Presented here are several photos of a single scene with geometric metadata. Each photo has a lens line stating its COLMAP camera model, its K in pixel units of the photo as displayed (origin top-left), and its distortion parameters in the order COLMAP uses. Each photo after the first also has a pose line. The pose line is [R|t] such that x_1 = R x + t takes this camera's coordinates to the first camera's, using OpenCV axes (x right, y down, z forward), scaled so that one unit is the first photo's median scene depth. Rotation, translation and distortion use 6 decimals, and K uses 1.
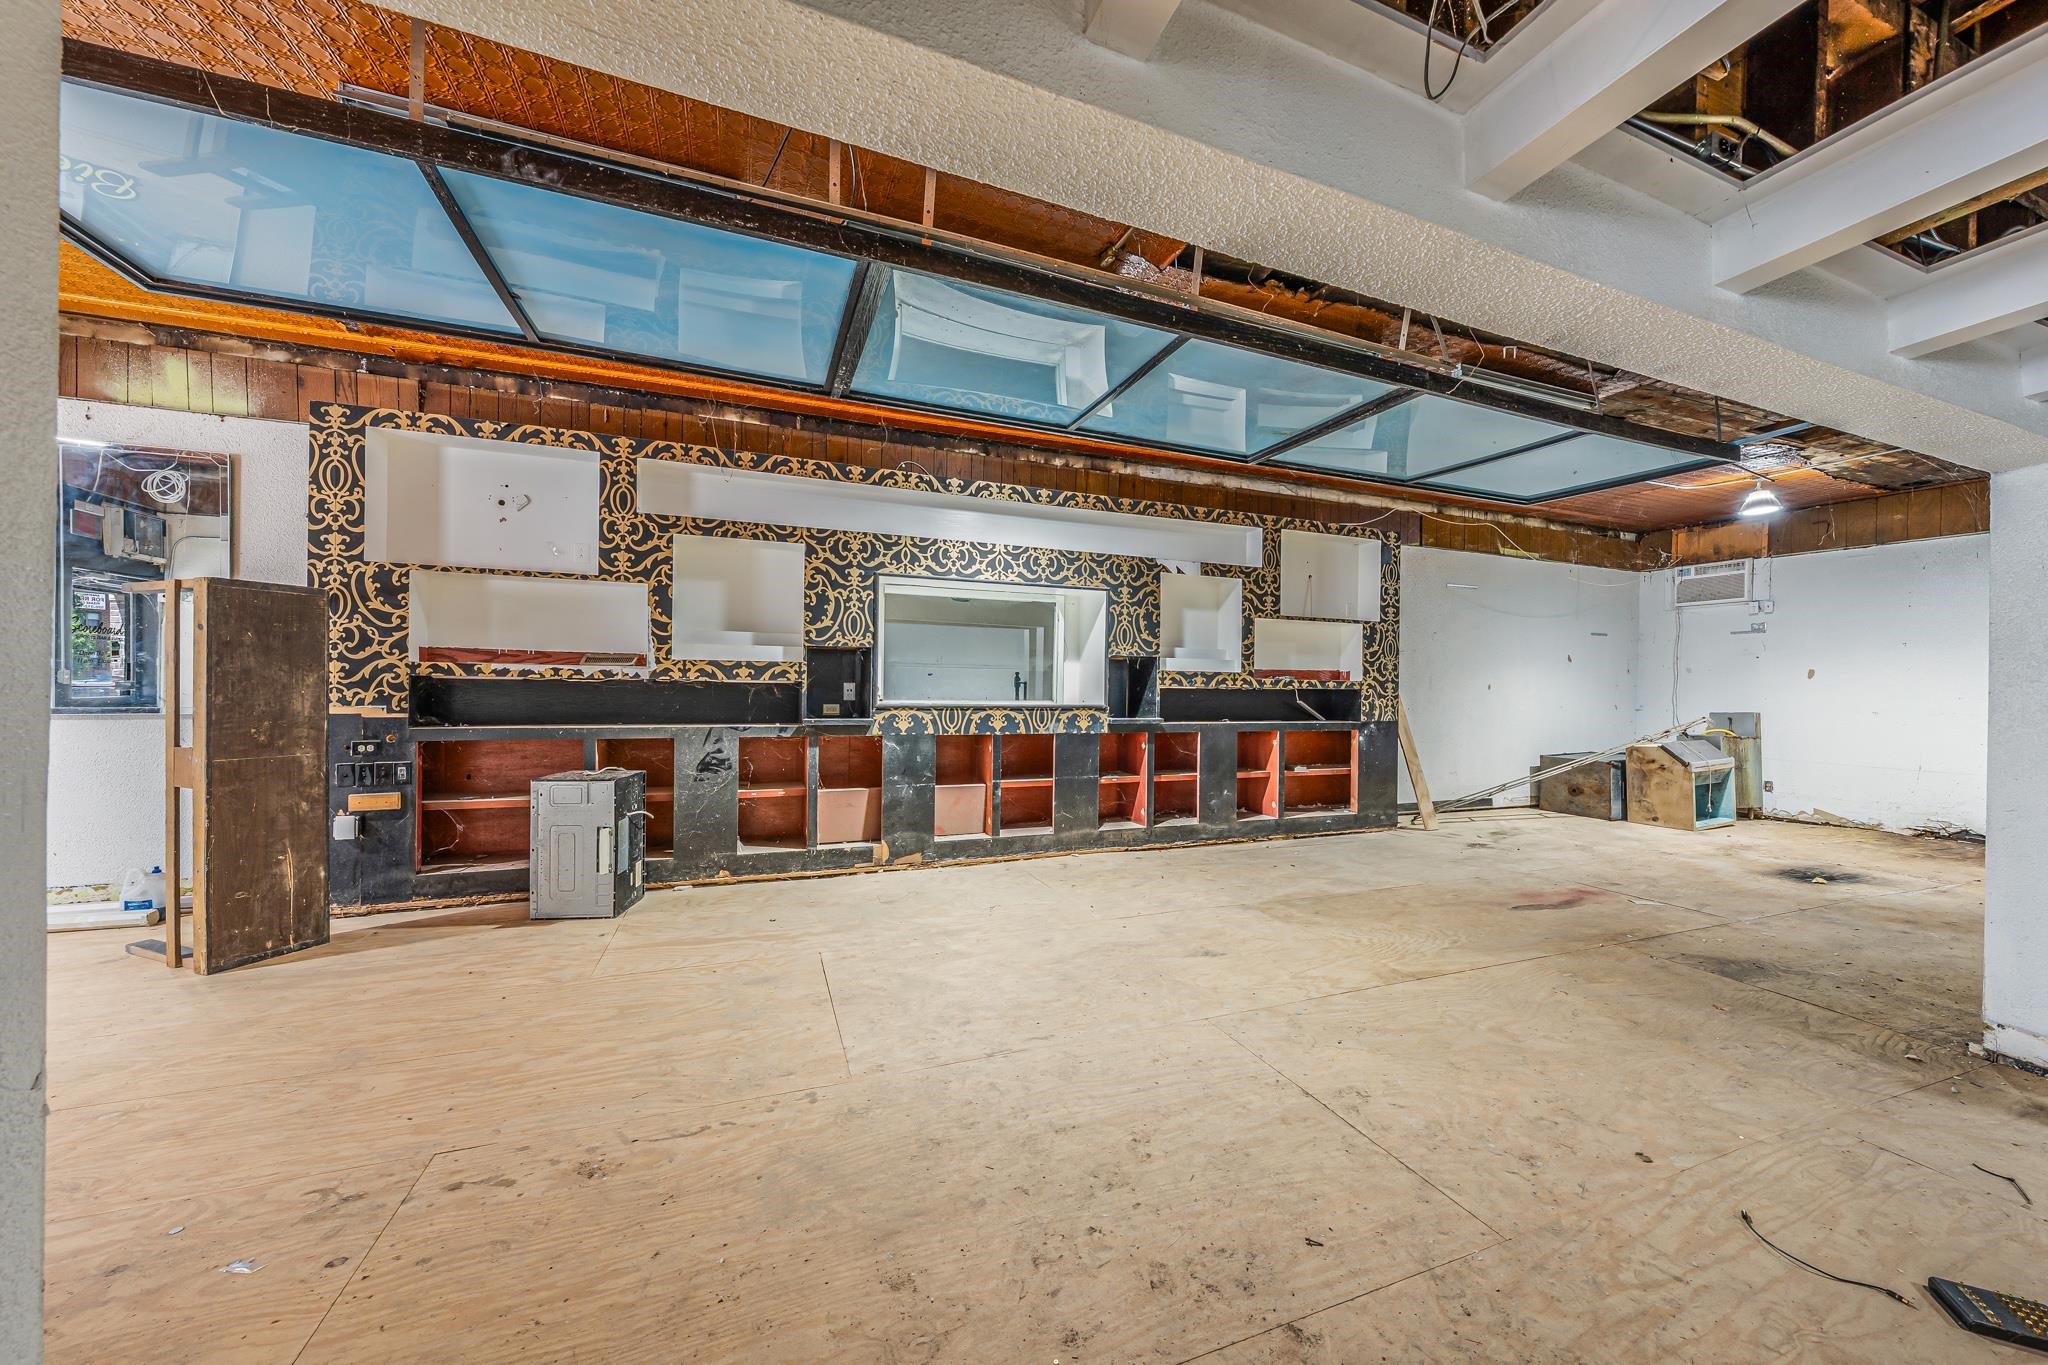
lens RADIAL K [[708.3, 0, 1028.8], [0, 708.3, 688.4], [0, 0, 1]] dist [-0.001359, -0.000043]
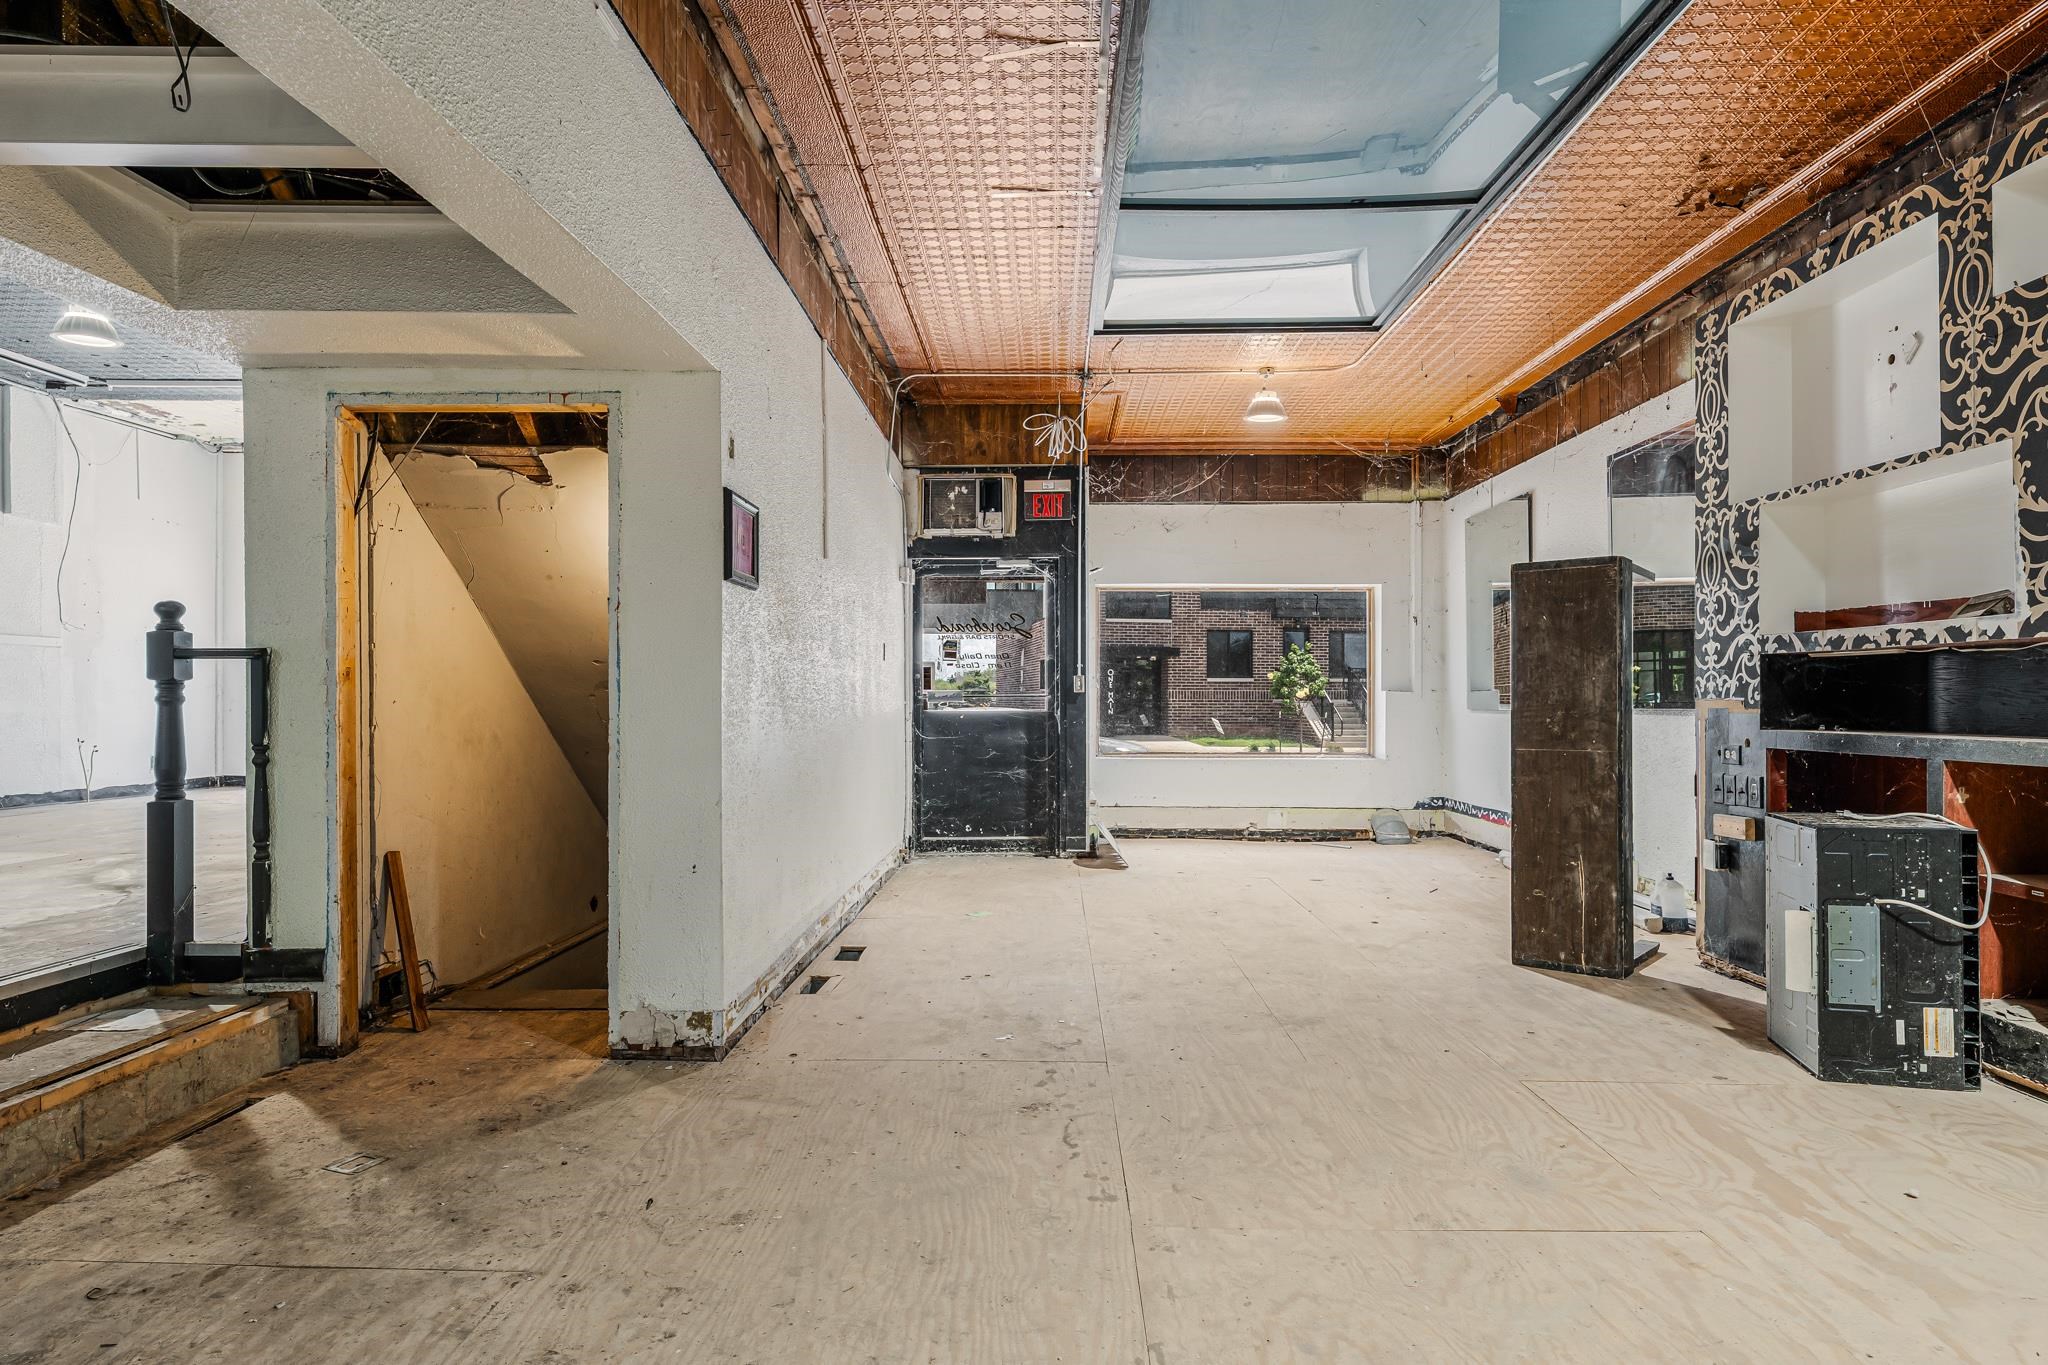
lens RADIAL K [[1121.7, 0, 1026.8], [0, 1121.7, 693.5], [0, 0, 1]] dist [0.003496, -0.000373]
pose [[-0.354845, -0.014912, -0.934806, 0.442598], [-0.001656, 0.999881, -0.015321, 0.039599], [0.934924, -0.003888, -0.354828, 0.727018]]
